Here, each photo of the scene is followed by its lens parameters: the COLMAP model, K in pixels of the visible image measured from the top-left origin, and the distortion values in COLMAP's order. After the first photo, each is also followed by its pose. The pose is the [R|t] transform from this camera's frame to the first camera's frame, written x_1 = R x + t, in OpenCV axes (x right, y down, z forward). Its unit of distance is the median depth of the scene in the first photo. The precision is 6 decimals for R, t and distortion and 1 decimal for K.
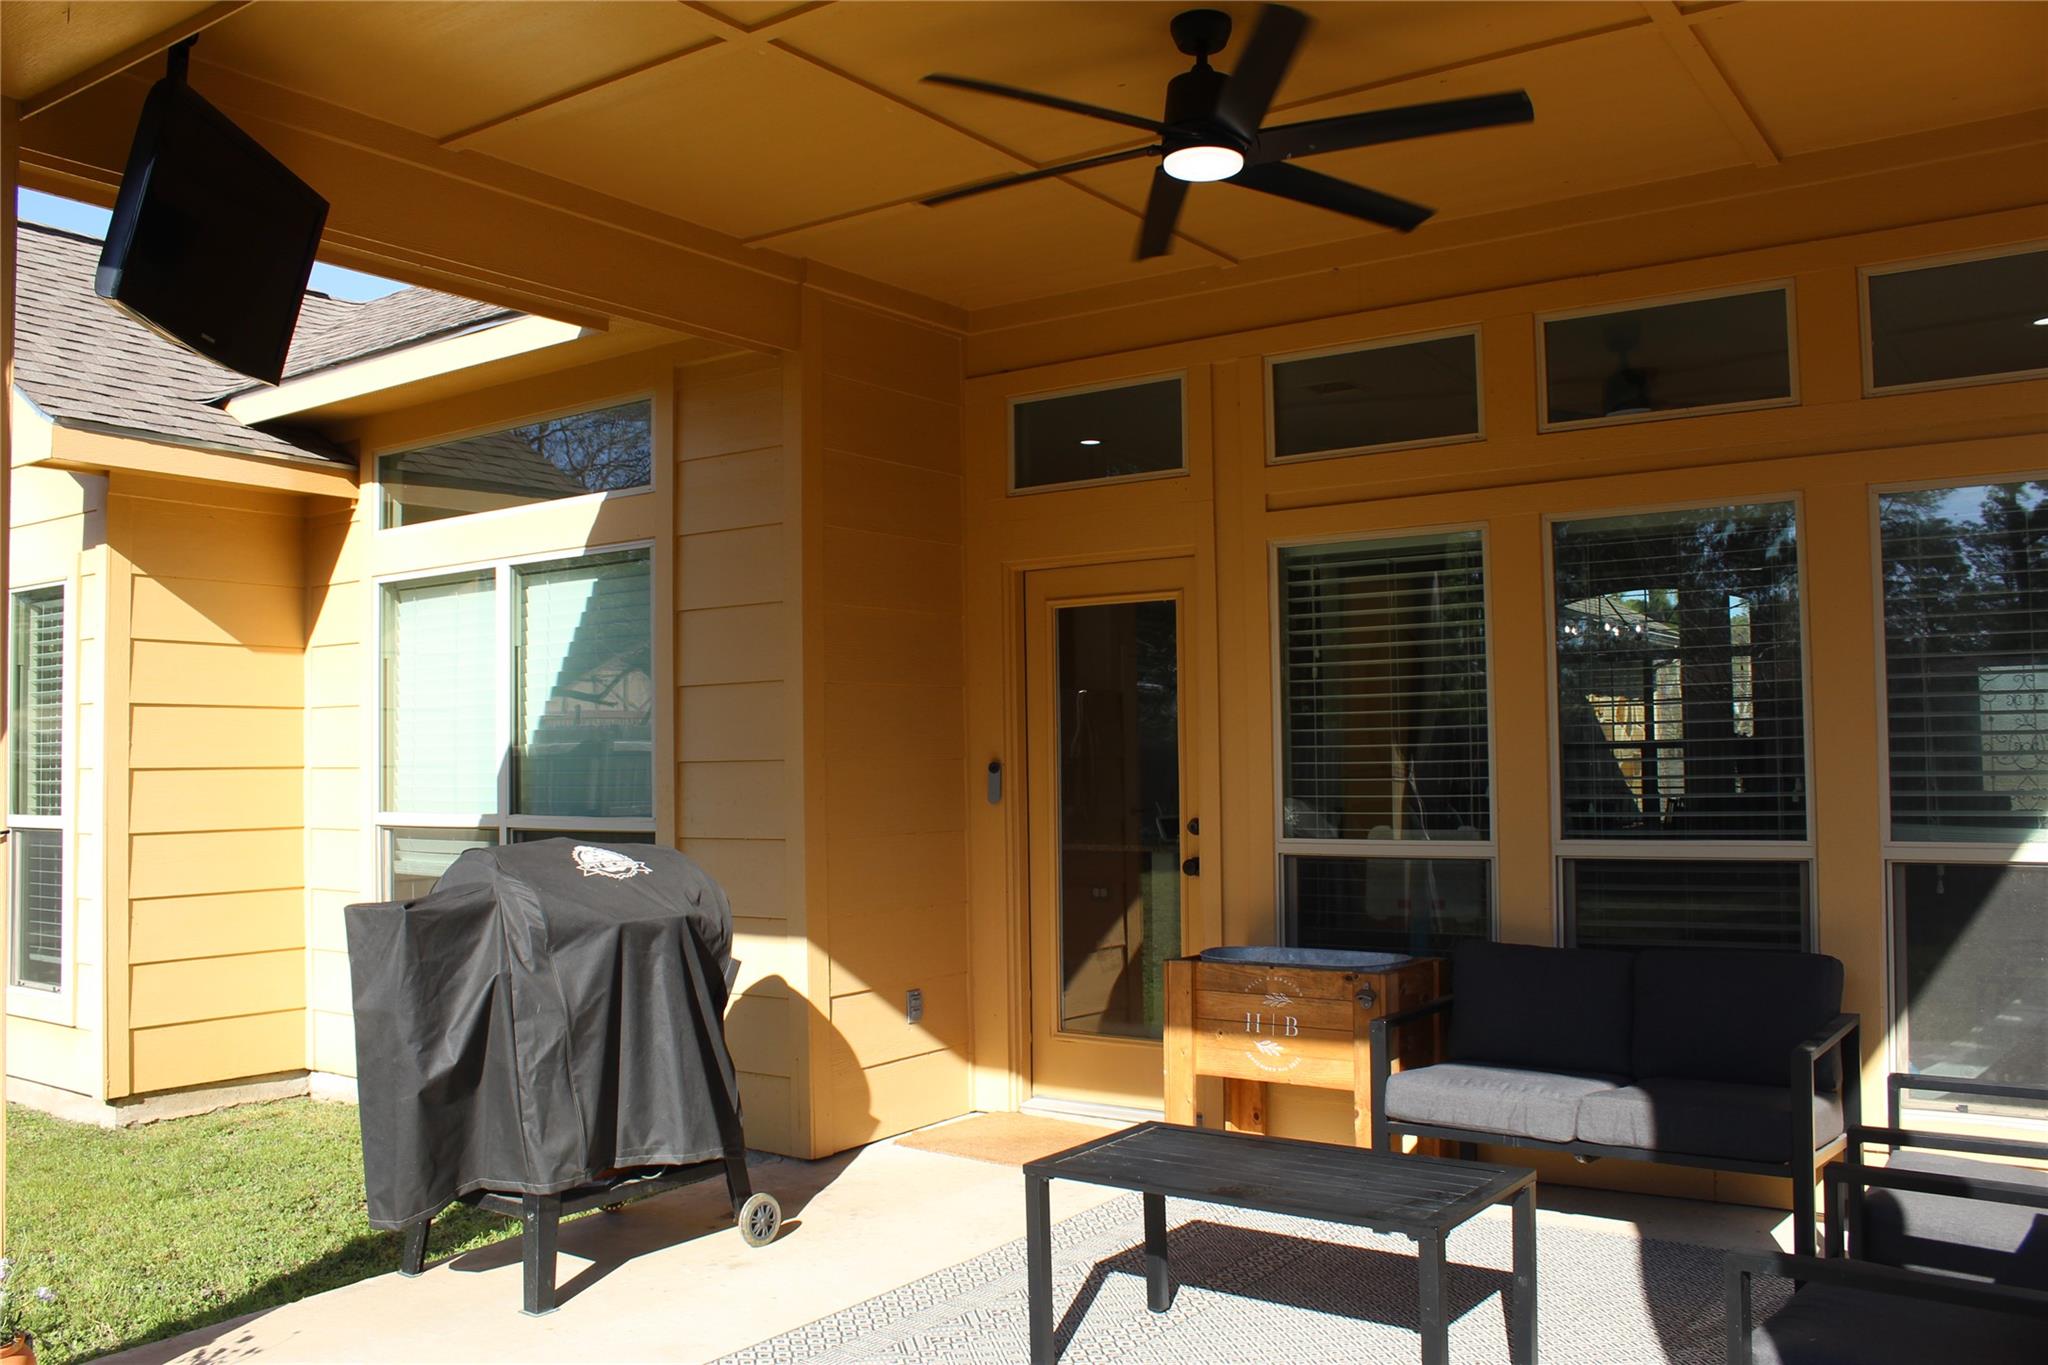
lens RADIAL K [[1700.0, 0, 1027.2], [0, 1700.0, 685.0], [0, 0, 1]] dist [-0.170187, 0.148339]
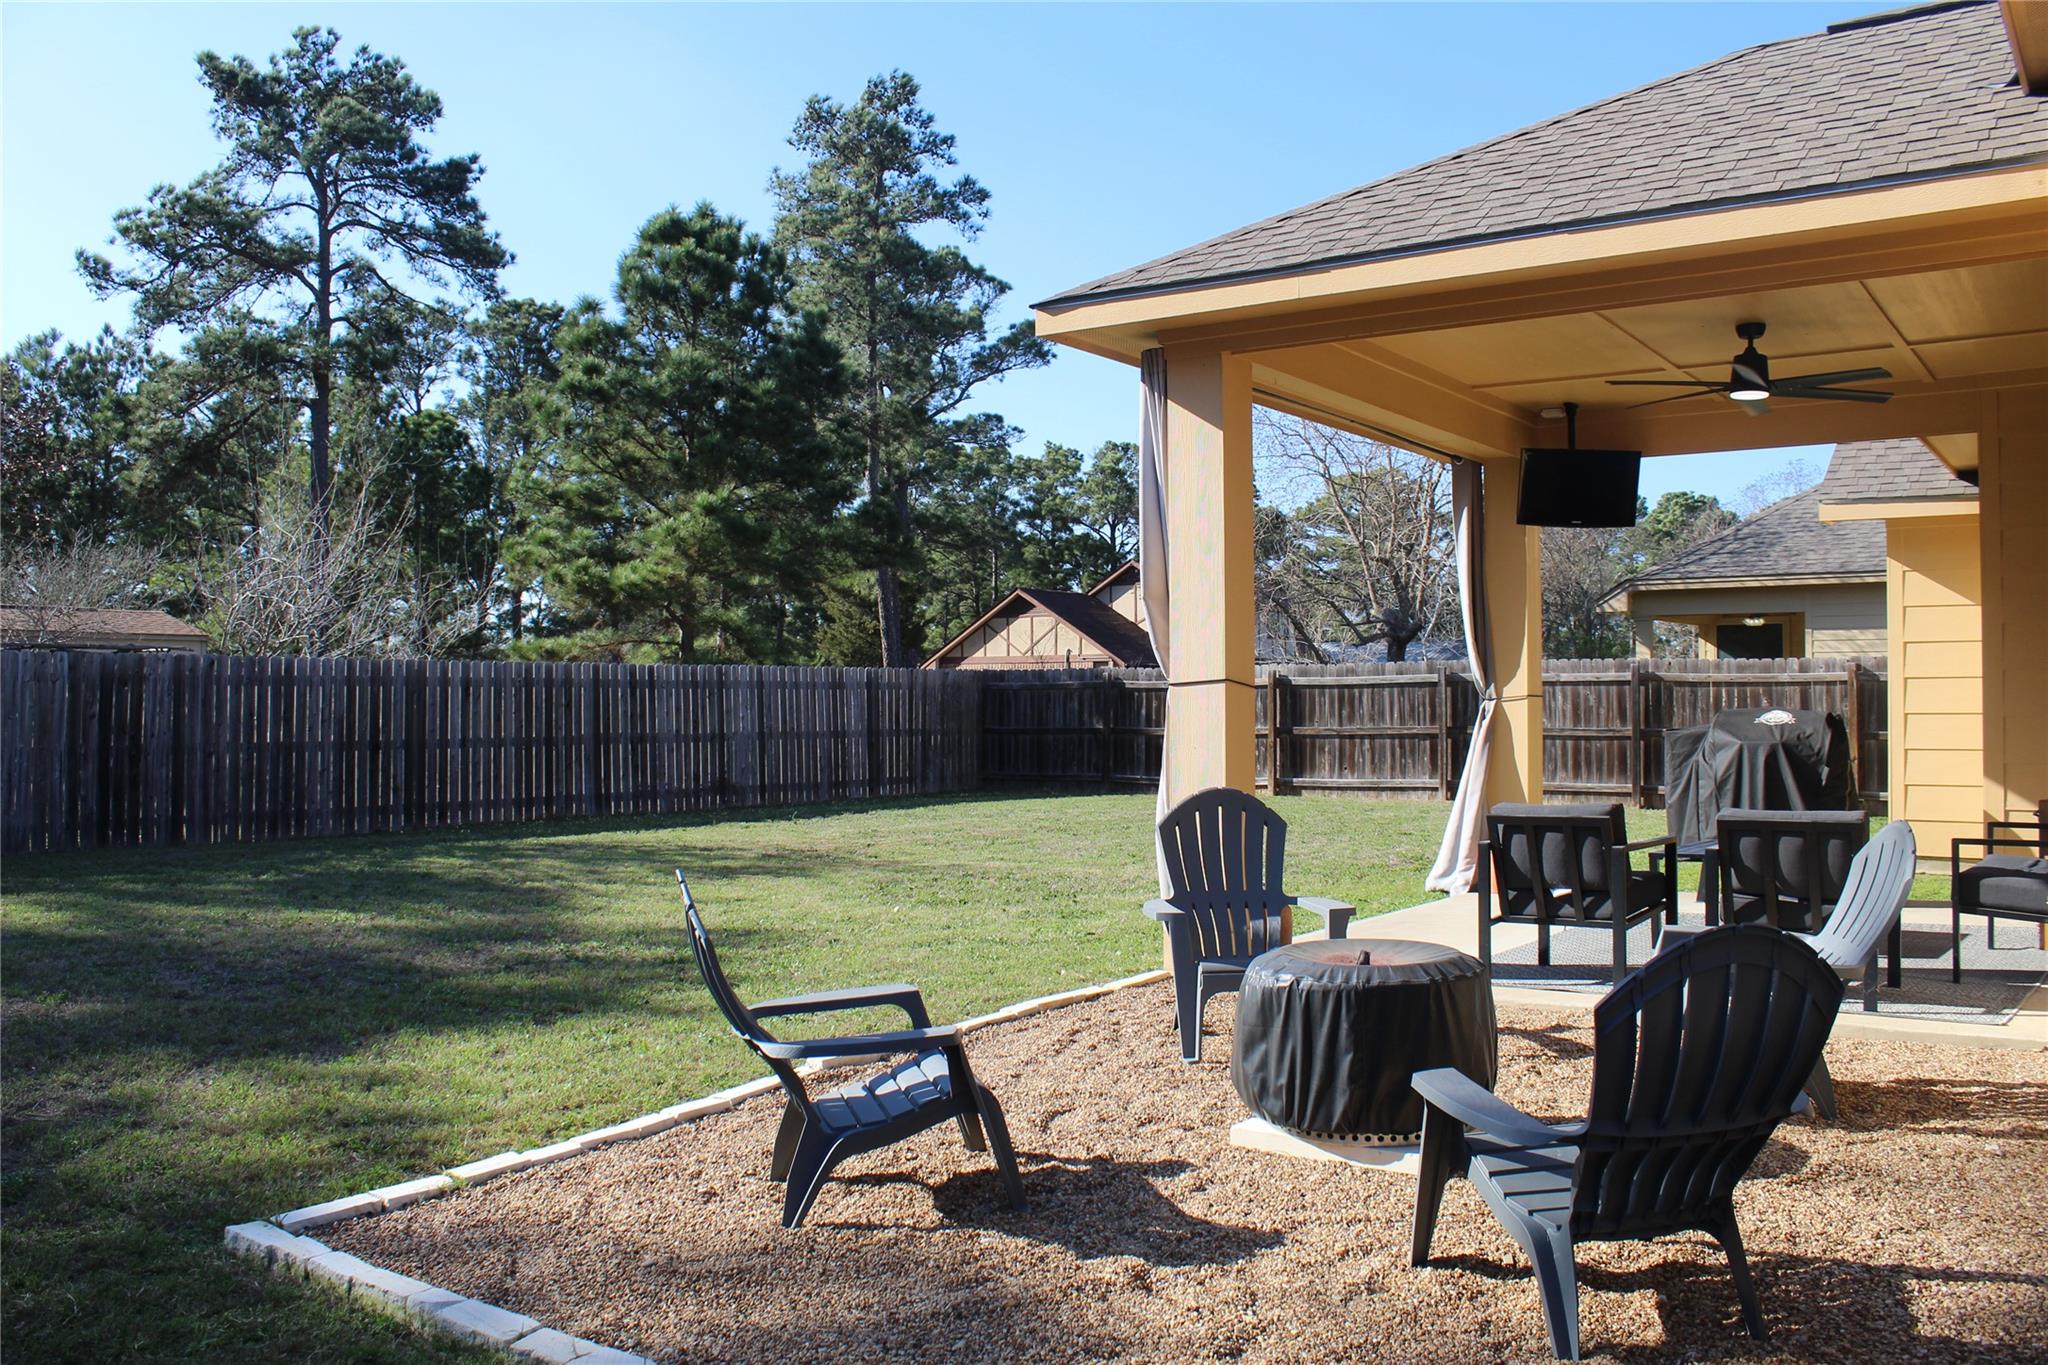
lens RADIAL K [[1700.0, 0, 1027.2], [0, 1700.0, 685.0], [0, 0, 1]] dist [-0.170187, 0.148339]
pose [[-0.008403, 0.002573, -0.999961, 1.365242], [0.045796, 0.998948, 0.002186, 0.010349], [0.998915, -0.045775, -0.008512, 0.037412]]
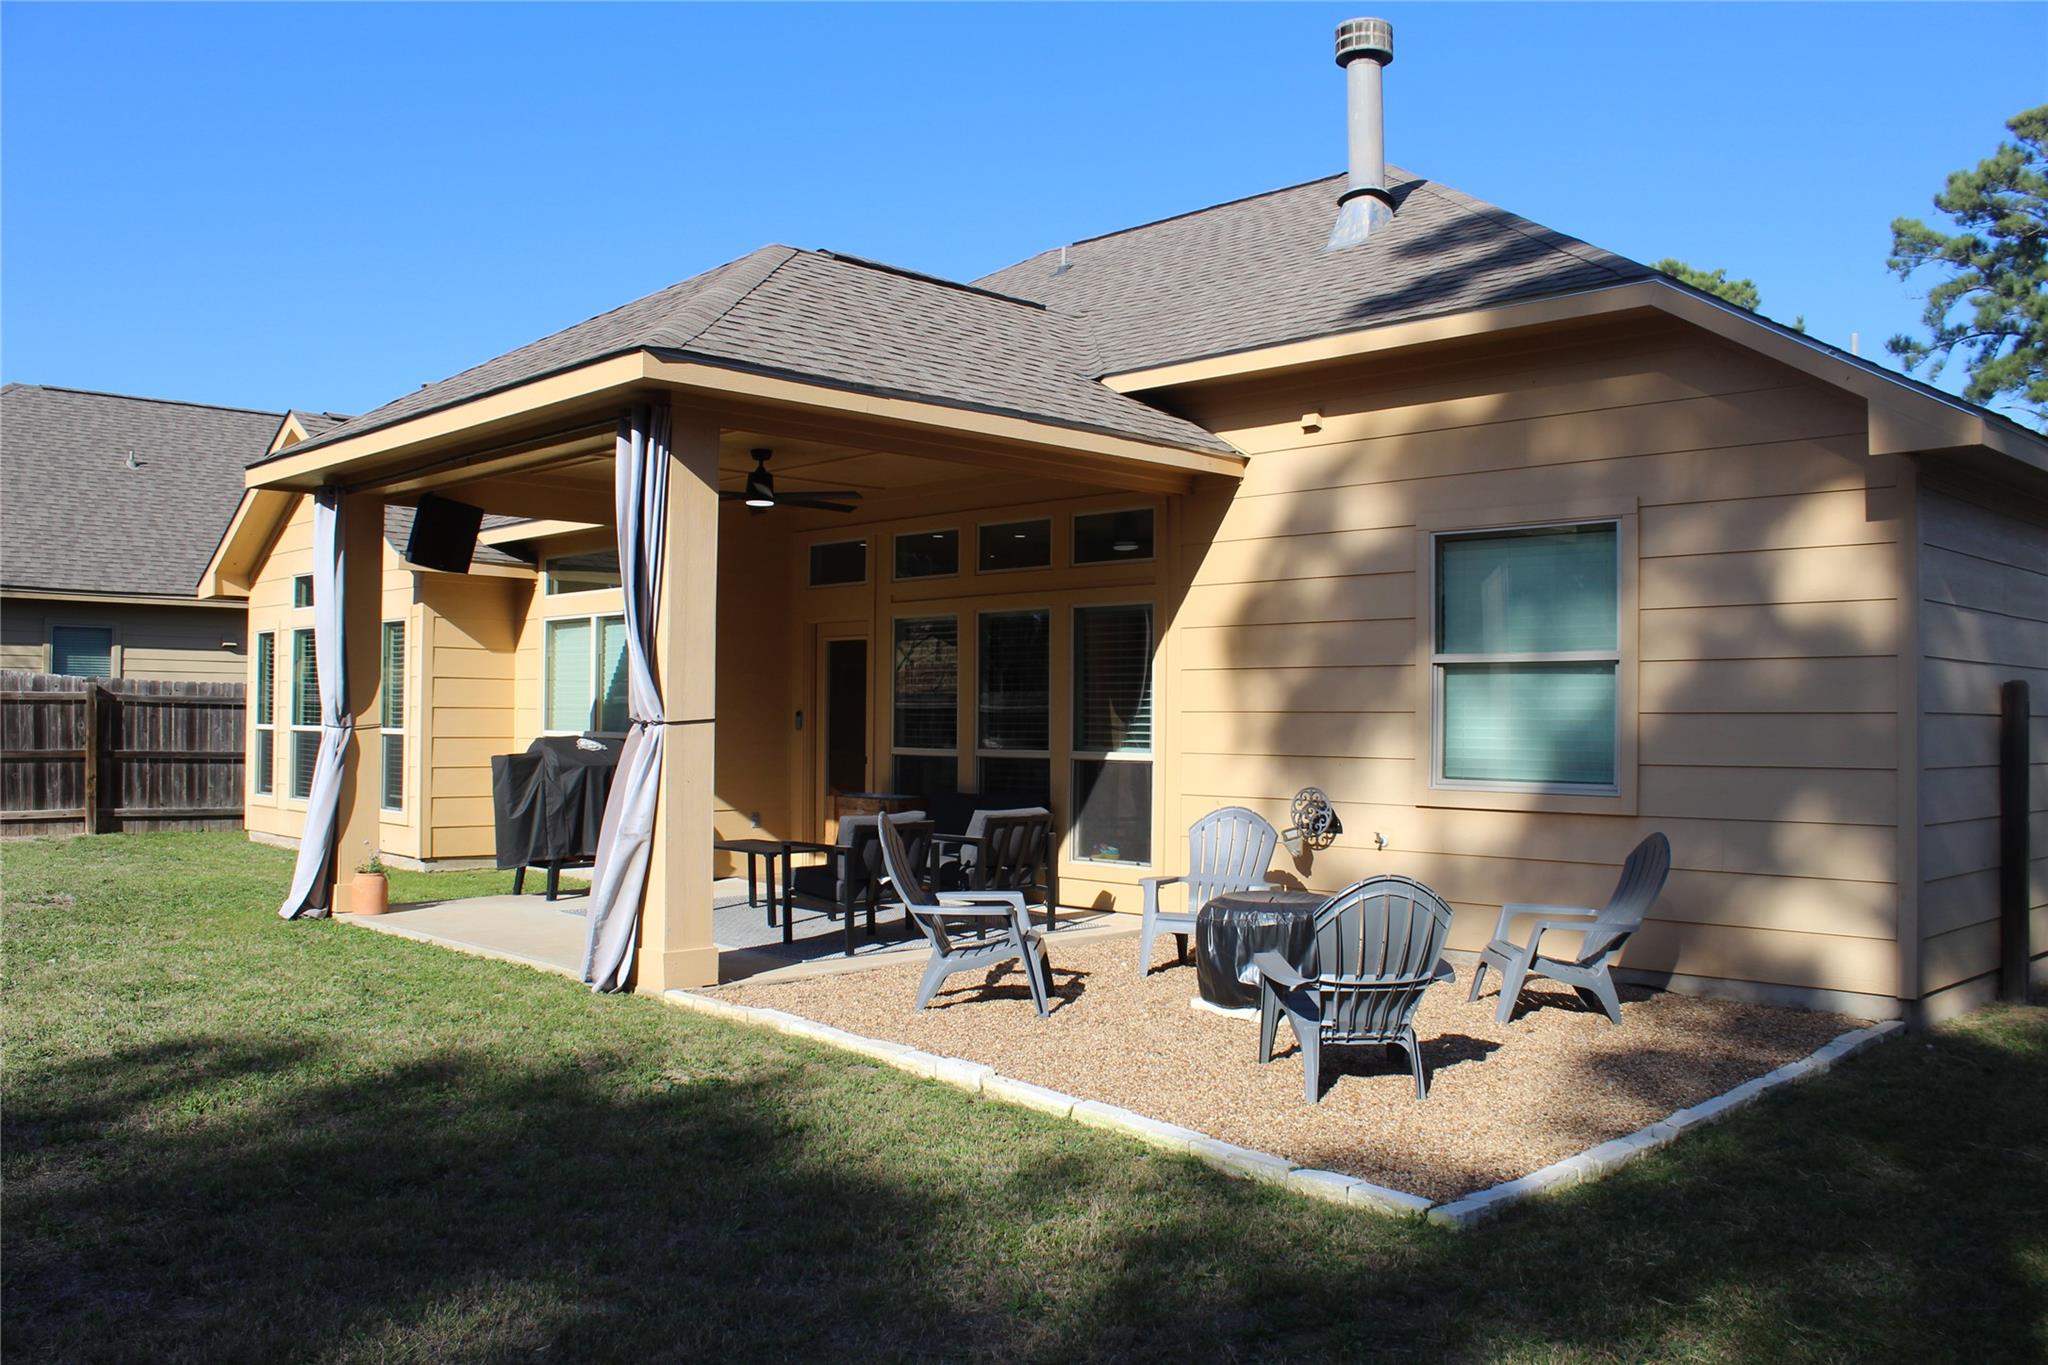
lens RADIAL K [[1700.0, 0, 1027.2], [0, 1700.0, 685.0], [0, 0, 1]] dist [-0.170187, 0.148339]
pose [[0.982519, 0.018155, -0.185273, 0.667379], [-0.013588, 0.999573, 0.025887, -0.048594], [0.185663, -0.022917, 0.982346, -1.075841]]
